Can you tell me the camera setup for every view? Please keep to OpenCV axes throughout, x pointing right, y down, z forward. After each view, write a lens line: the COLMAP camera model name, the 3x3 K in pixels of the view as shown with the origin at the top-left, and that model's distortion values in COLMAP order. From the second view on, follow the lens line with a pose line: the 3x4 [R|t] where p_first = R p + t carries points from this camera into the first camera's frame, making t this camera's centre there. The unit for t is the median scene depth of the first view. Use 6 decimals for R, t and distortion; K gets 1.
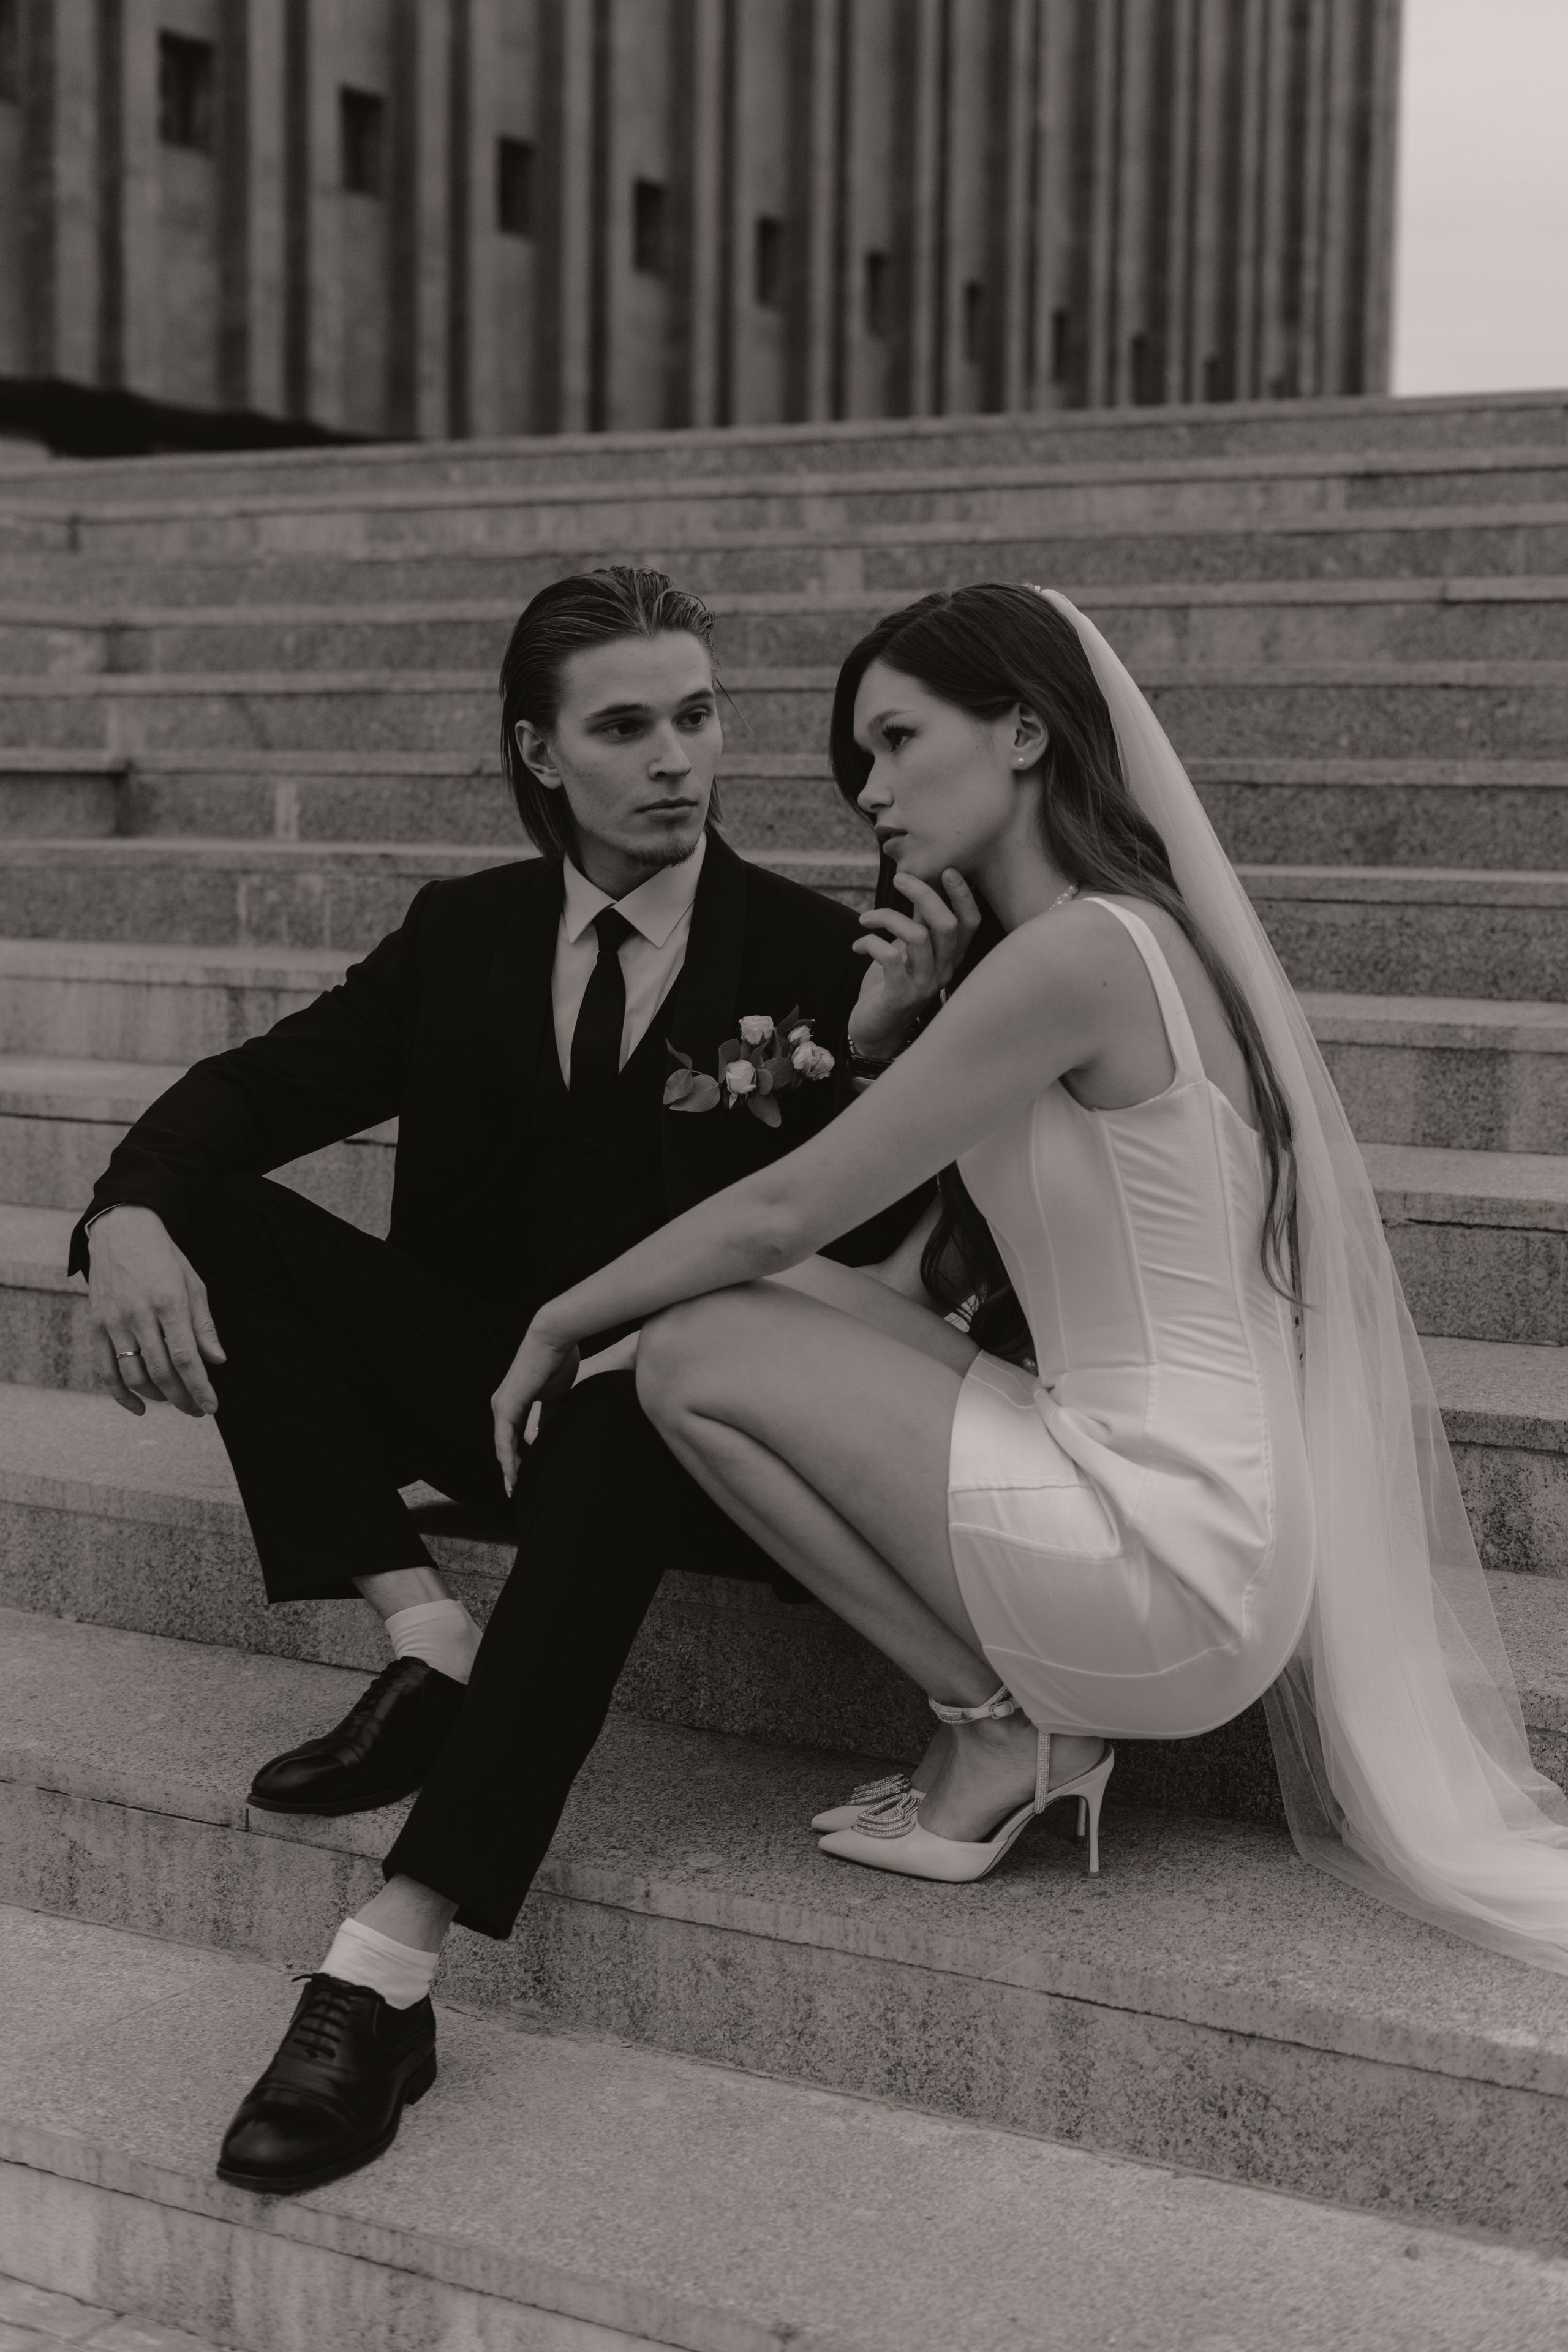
lens RADIAL K [[3522.0, 0, 757.4], [0, 3522.0, 1180.9], [0, 0, 1]] dist [-0.004506, -0.001198]
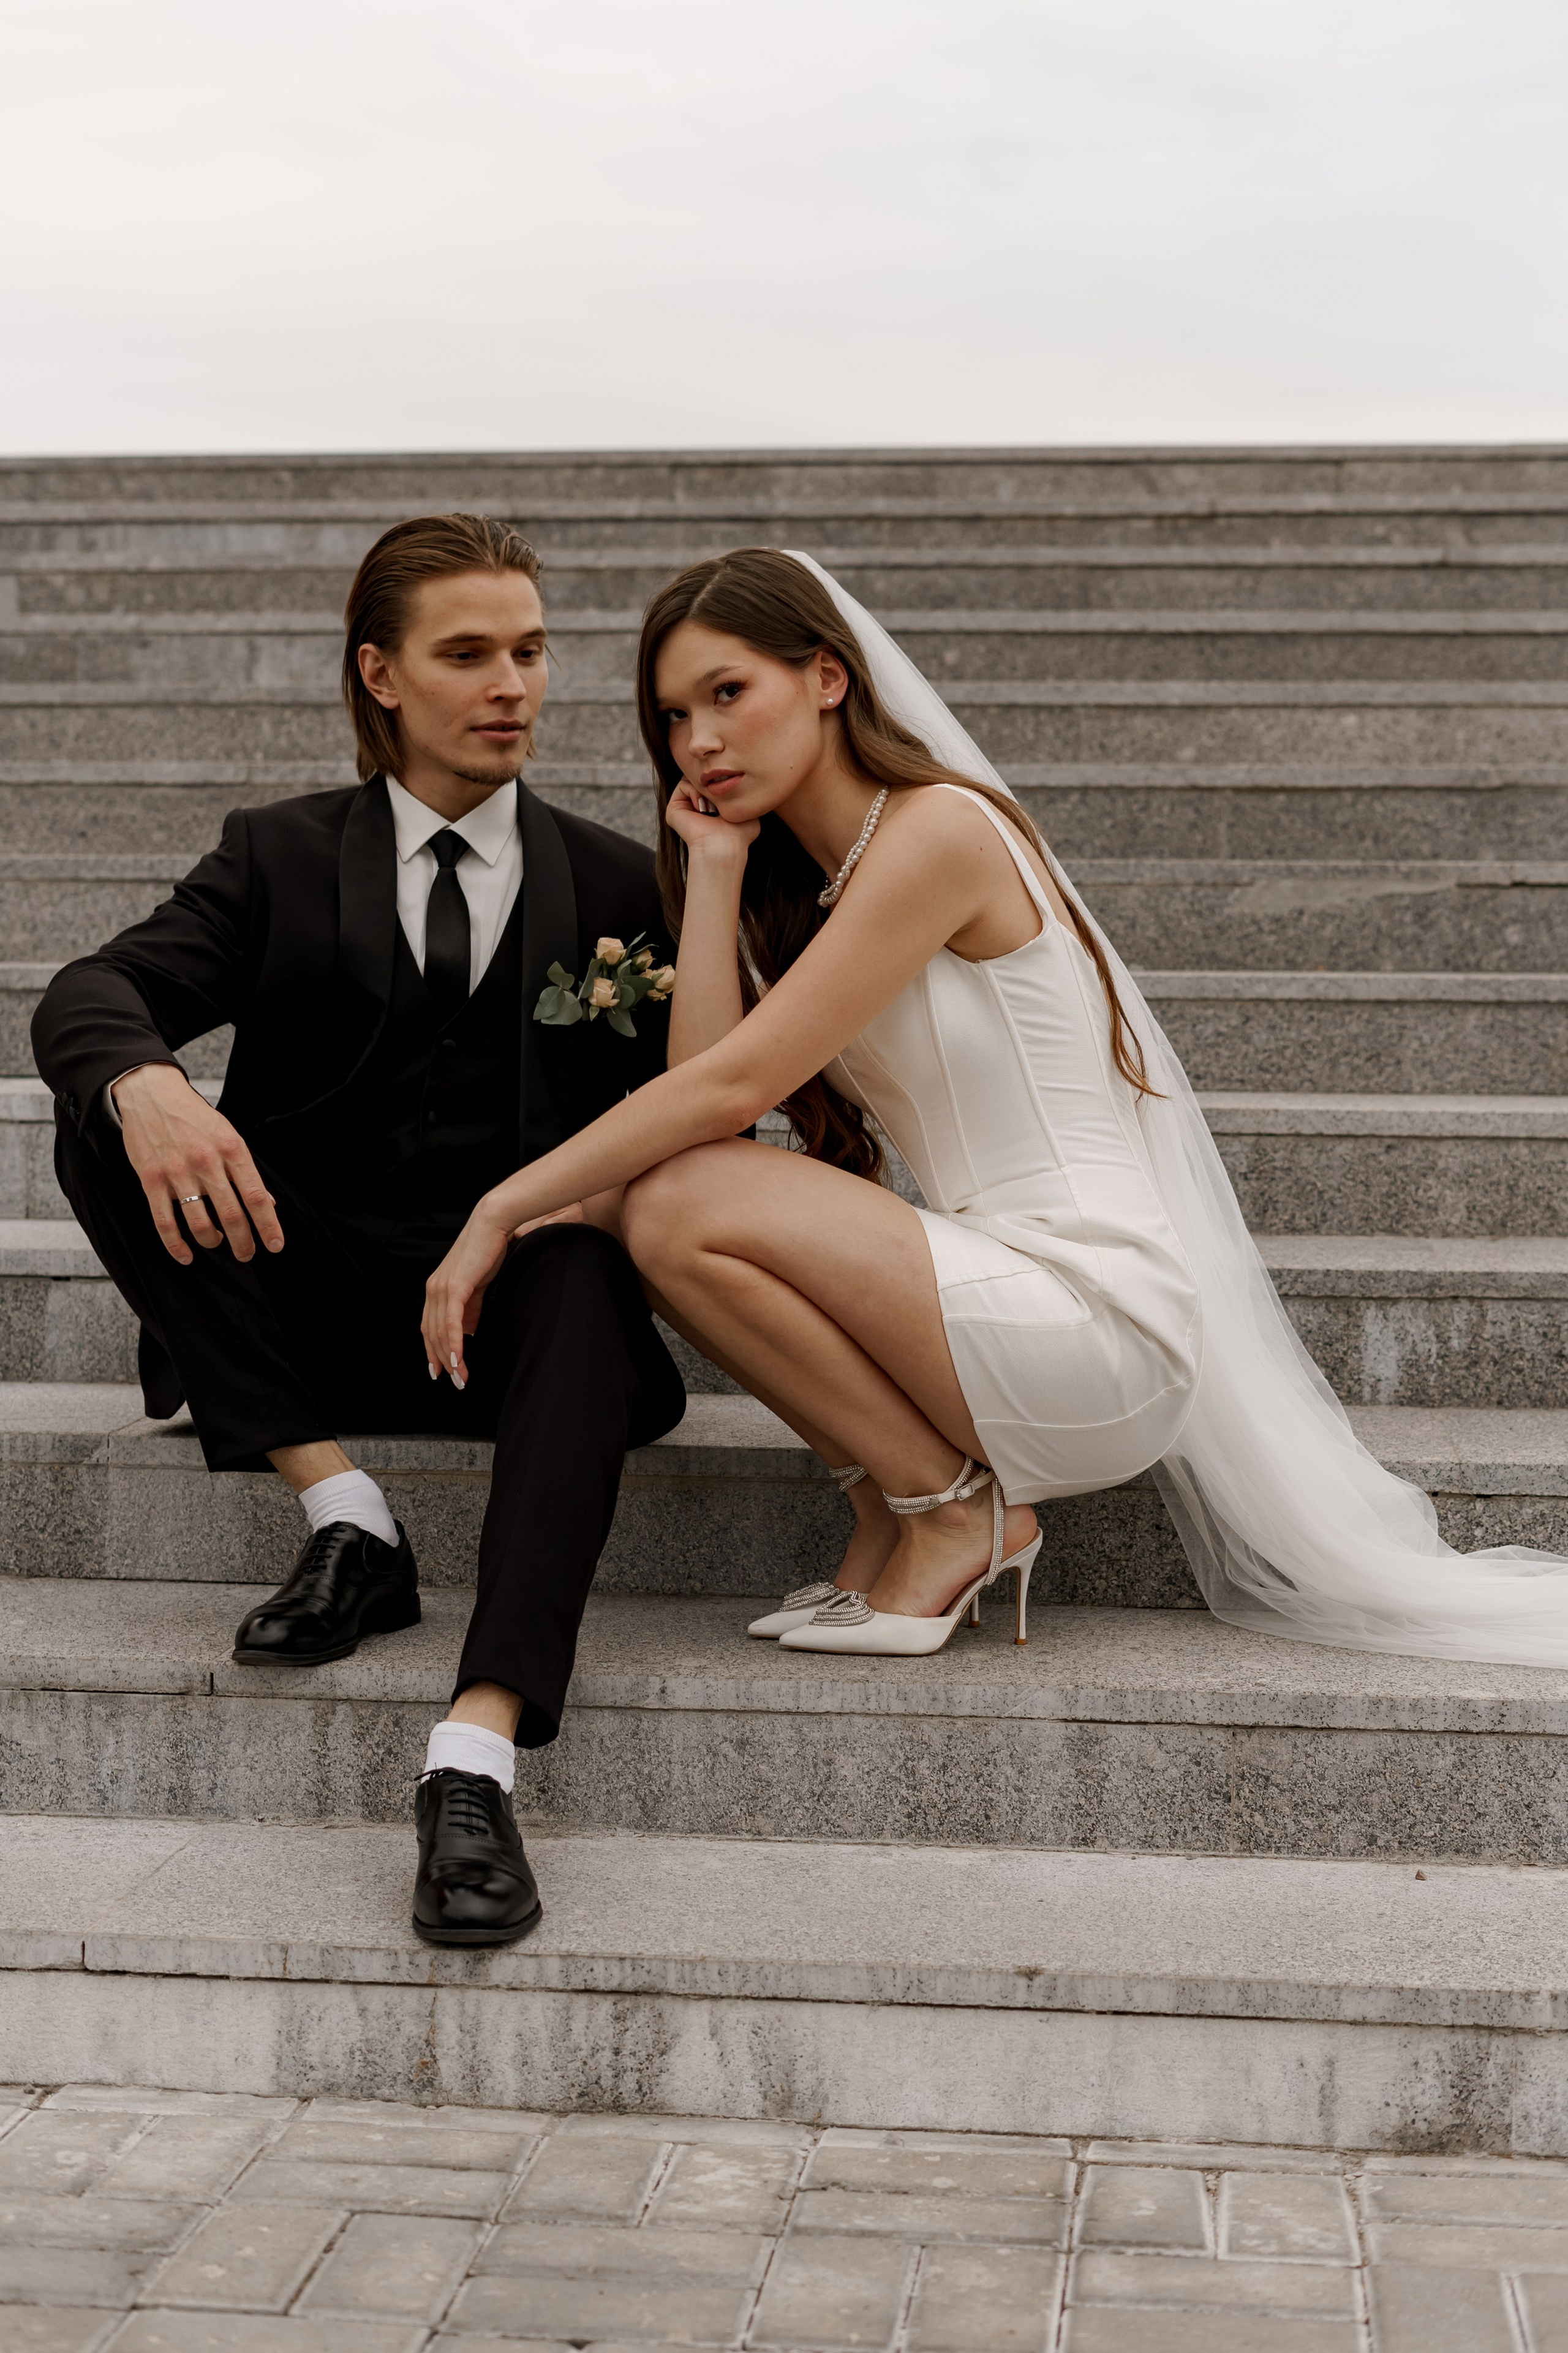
lens RADIAL K [[3874.6, 0, 784.0], [0, 3874.6, 1176.5], [0, 0, 1]] dist [0.007424, -0.037851]
pose [[0.913226, -0.027977, 0.406492, -0.487830], [0.049296, 0.997898, -0.042068, 0.095604], [-0.404461, 0.058456, 0.912685, -0.131276]]
